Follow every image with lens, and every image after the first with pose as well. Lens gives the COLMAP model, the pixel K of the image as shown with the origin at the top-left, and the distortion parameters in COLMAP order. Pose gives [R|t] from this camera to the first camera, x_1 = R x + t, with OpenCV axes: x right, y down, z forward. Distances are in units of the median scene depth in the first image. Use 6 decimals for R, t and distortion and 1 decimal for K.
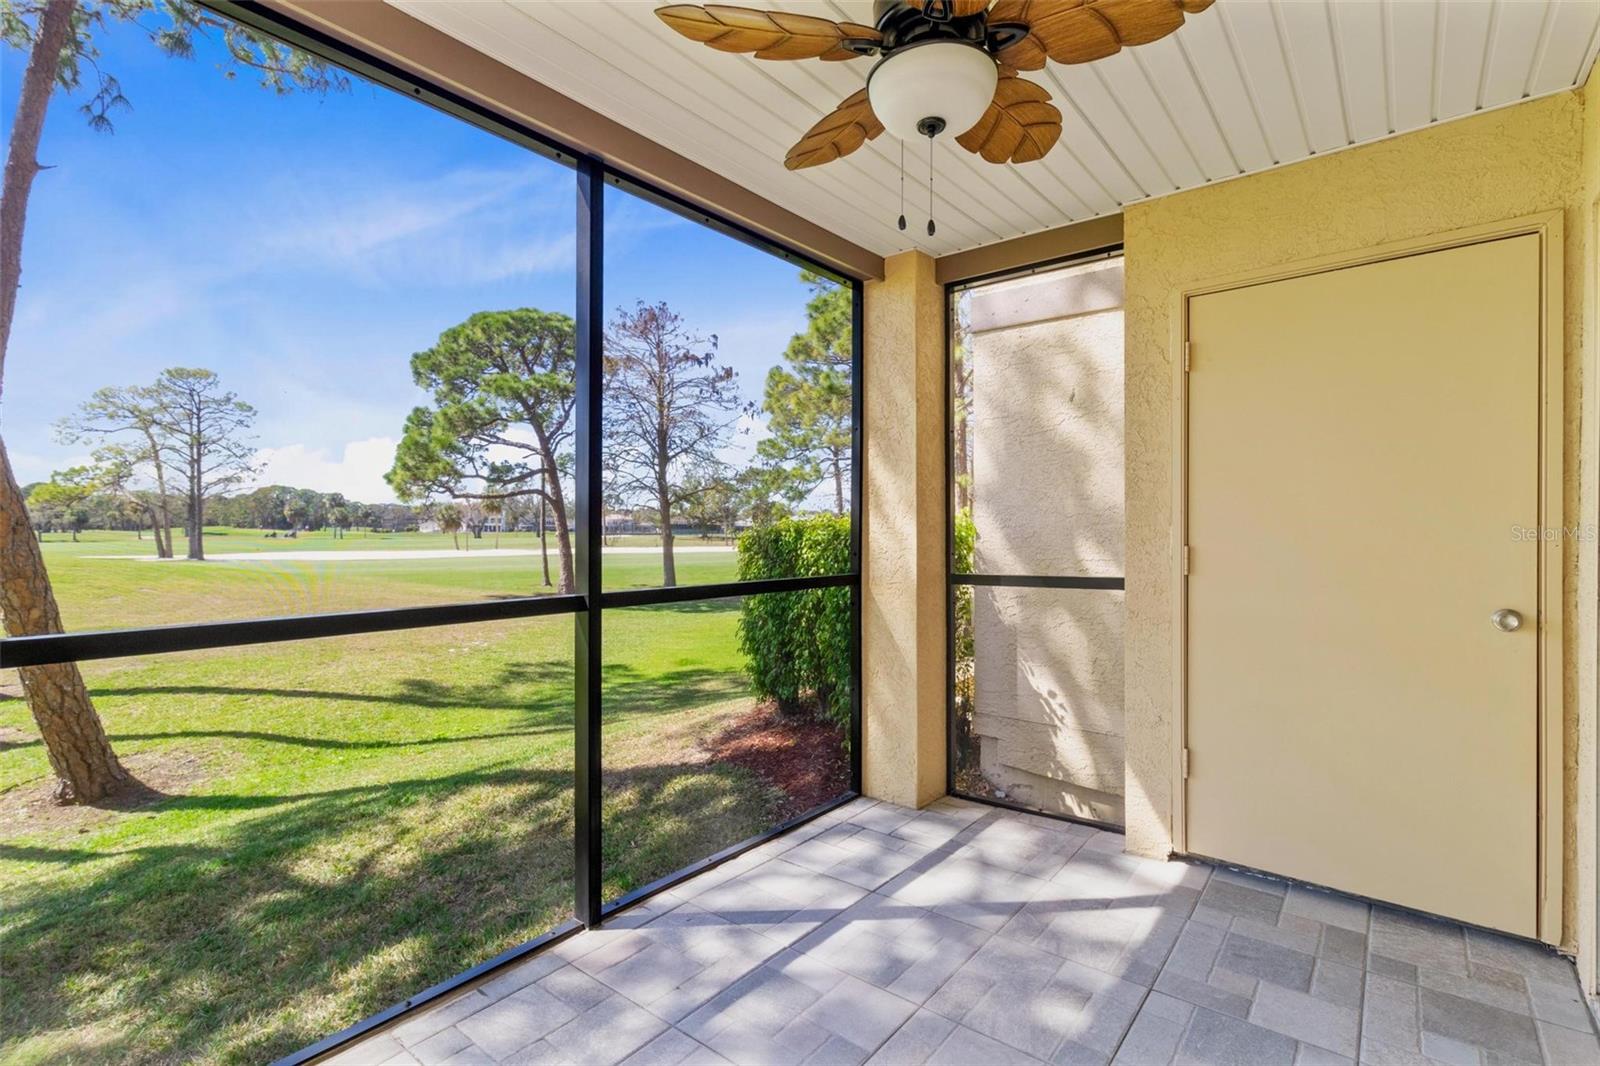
lens RADIAL K [[759.3, 0, 797.2], [0, 759.3, 527.7], [0, 0, 1]] dist [-0.005044, 0.007441]
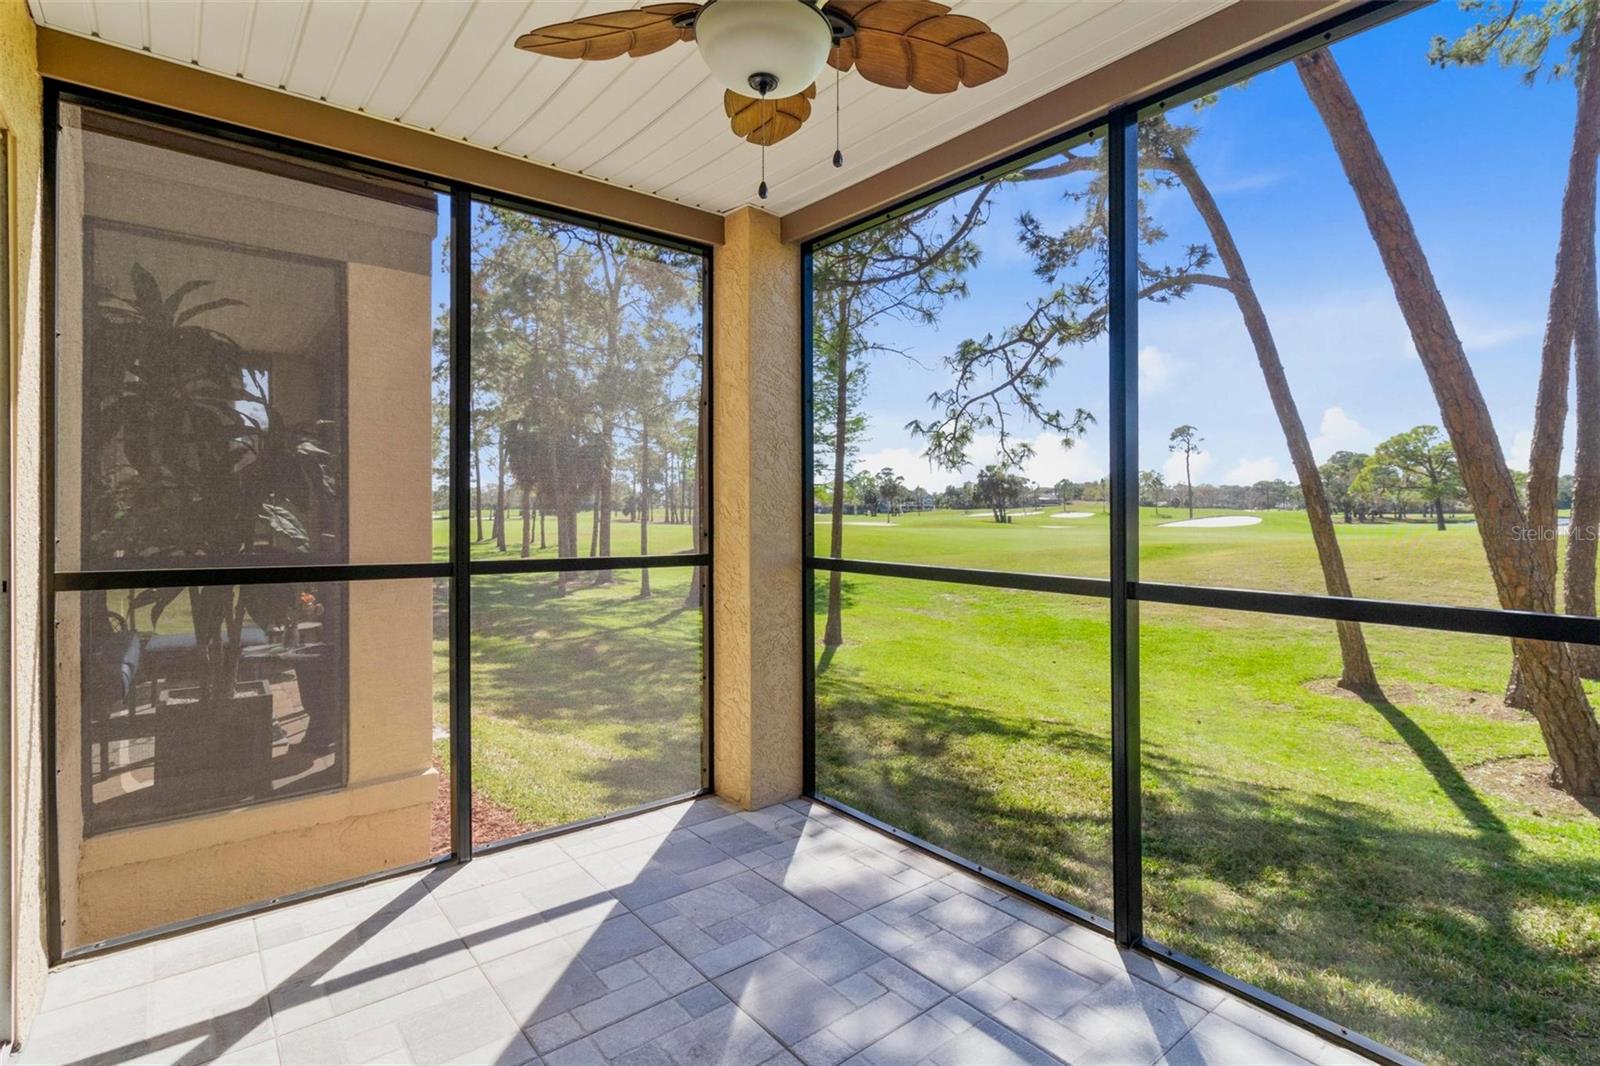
lens RADIAL K [[765.2, 0, 807.6], [0, 765.2, 510.2], [0, 0, 1]] dist [-0.001289, -0.000099]
pose [[-0.206129, -0.001042, -0.978524, 0.379689], [0.002561, 0.999995, -0.001605, 0.000711], [0.978521, -0.002837, -0.206125, 0.434653]]
